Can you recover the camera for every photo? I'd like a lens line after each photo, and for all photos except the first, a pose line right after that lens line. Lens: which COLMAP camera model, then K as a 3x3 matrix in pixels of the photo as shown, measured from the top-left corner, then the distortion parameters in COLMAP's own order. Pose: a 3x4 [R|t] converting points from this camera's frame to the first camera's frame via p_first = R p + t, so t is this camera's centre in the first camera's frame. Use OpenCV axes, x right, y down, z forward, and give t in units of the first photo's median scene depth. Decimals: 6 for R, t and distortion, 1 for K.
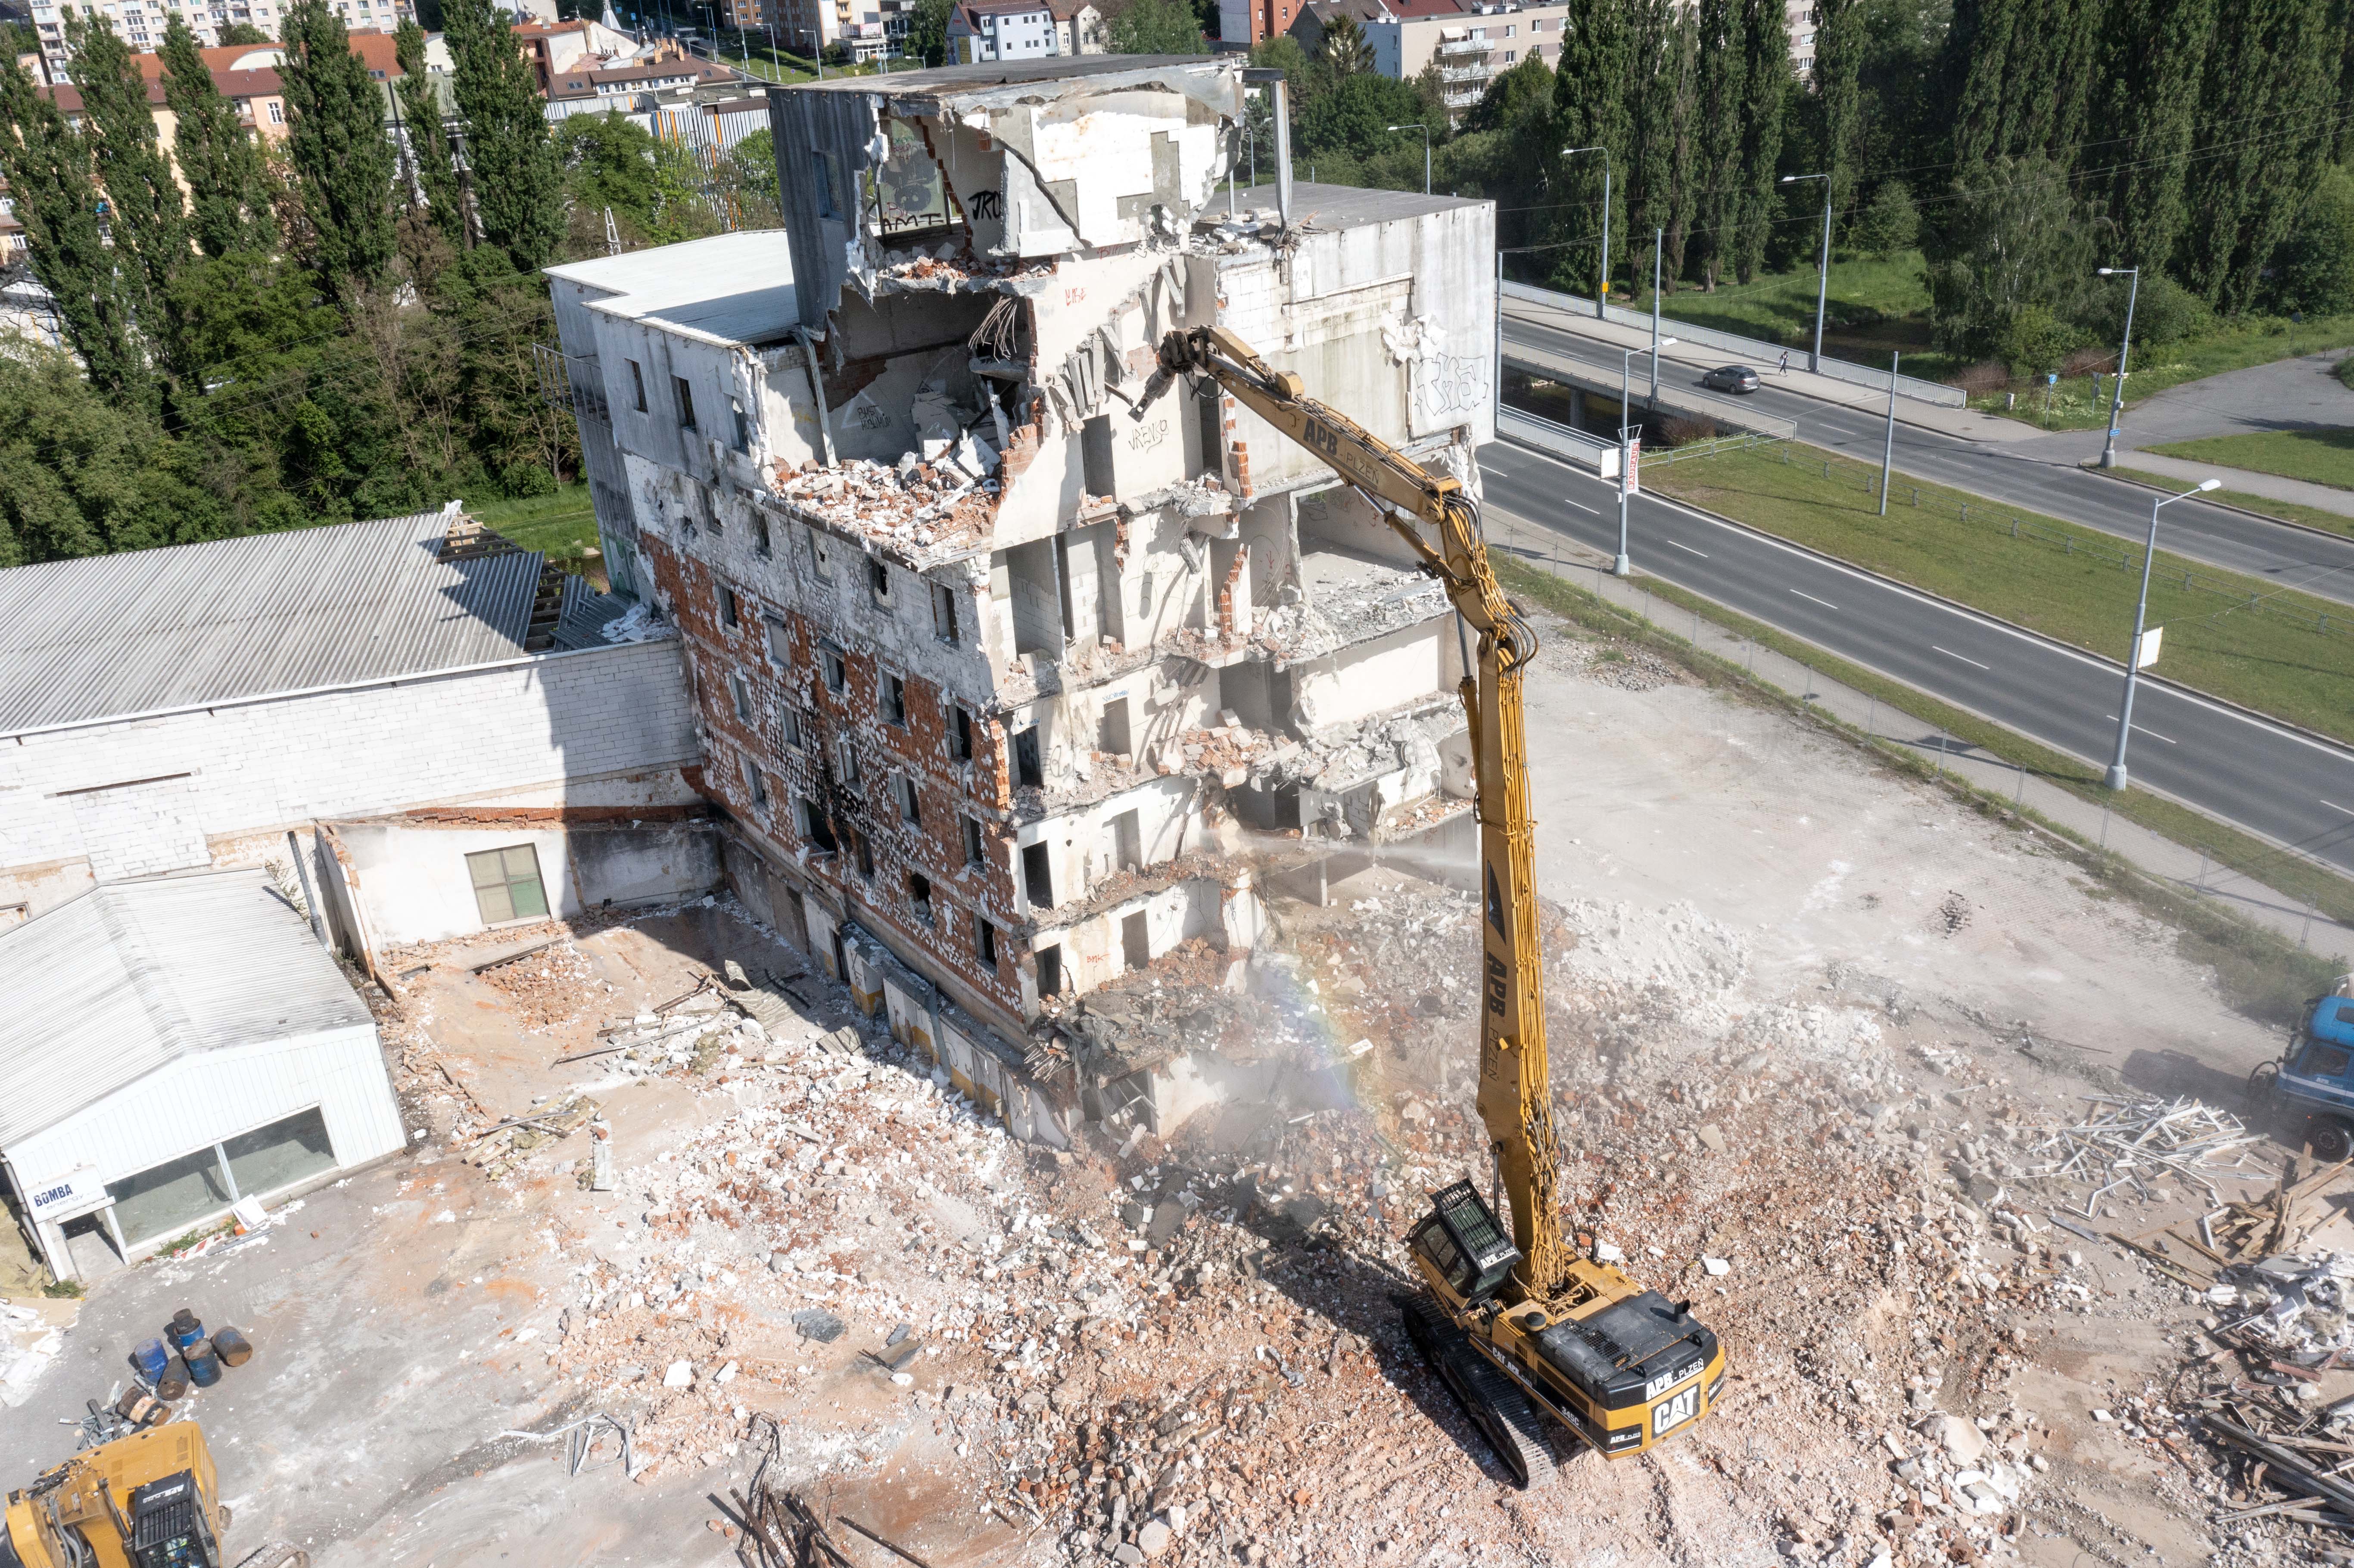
lens RADIAL K [[1854.7, 0, 1177.0], [0, 1854.7, 784.0], [0, 0, 1]] dist [-0.016284, 0.005913]
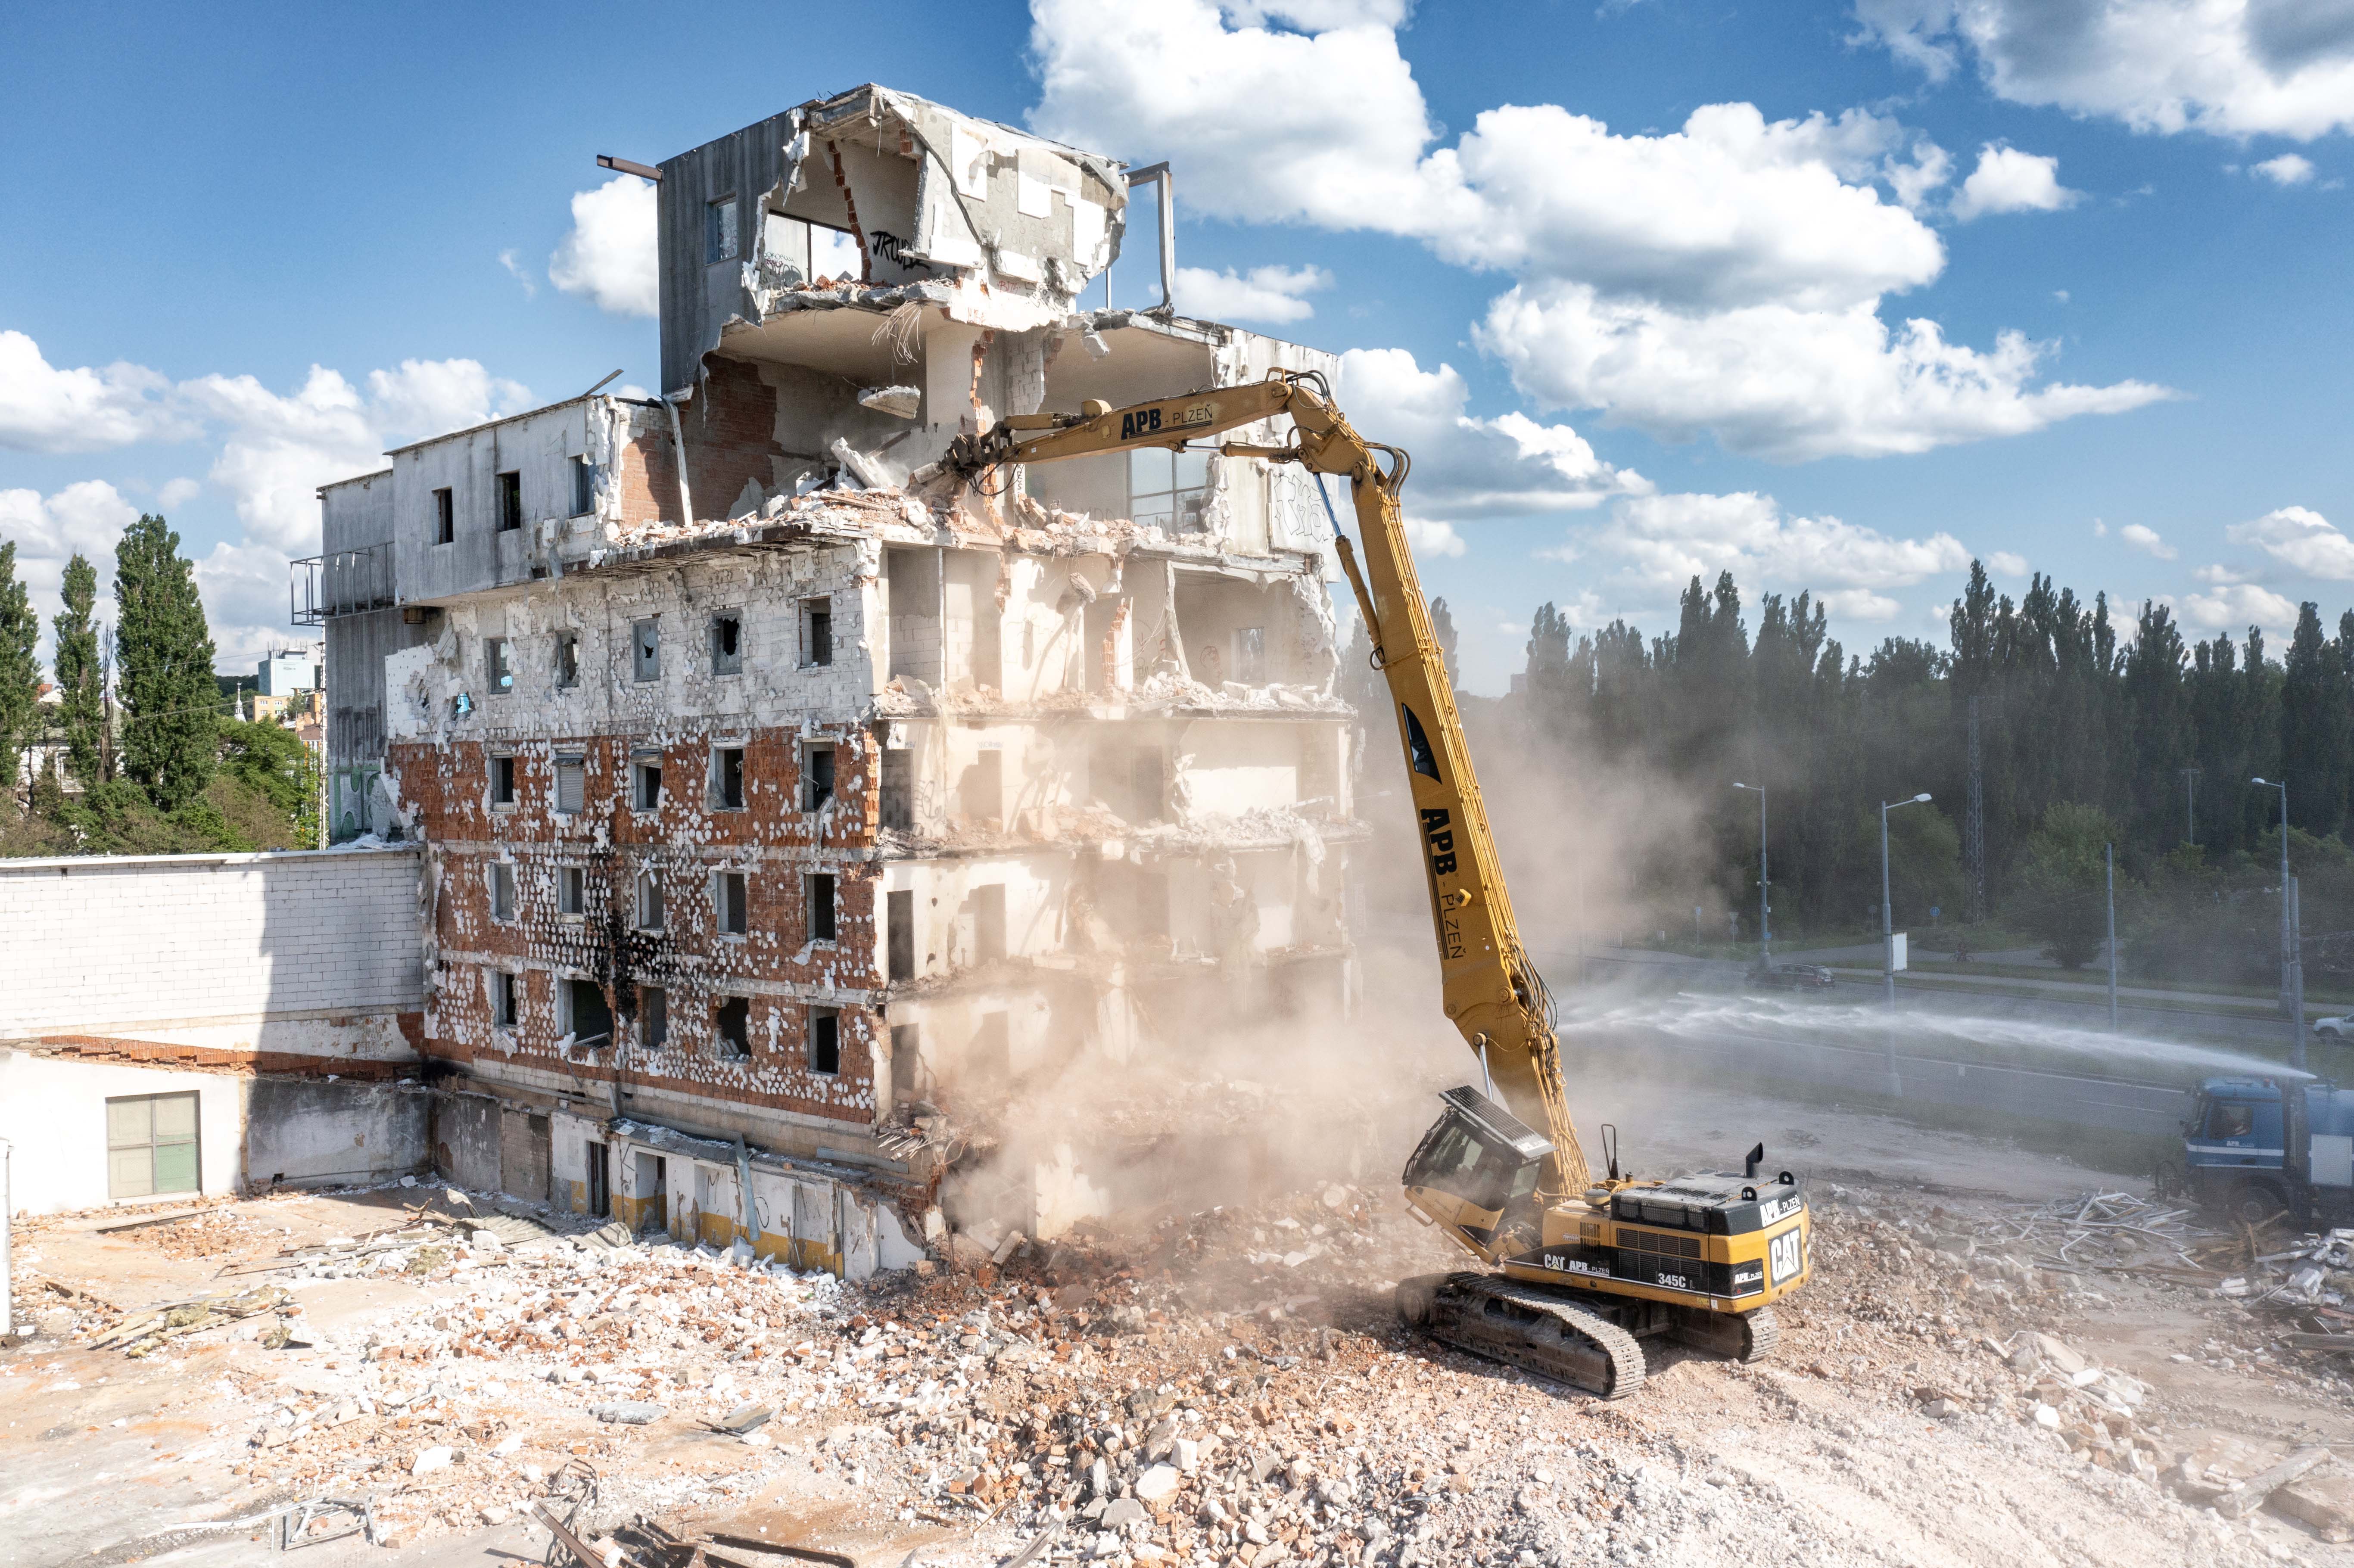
lens RADIAL K [[1854.7, 0, 1177.0], [0, 1854.7, 784.0], [0, 0, 1]] dist [-0.016284, 0.005913]
pose [[0.976715, 0.044272, 0.209921, -0.127843], [0.047895, 0.908785, -0.414507, 0.337888], [-0.209124, 0.414910, 0.885504, 0.159506]]
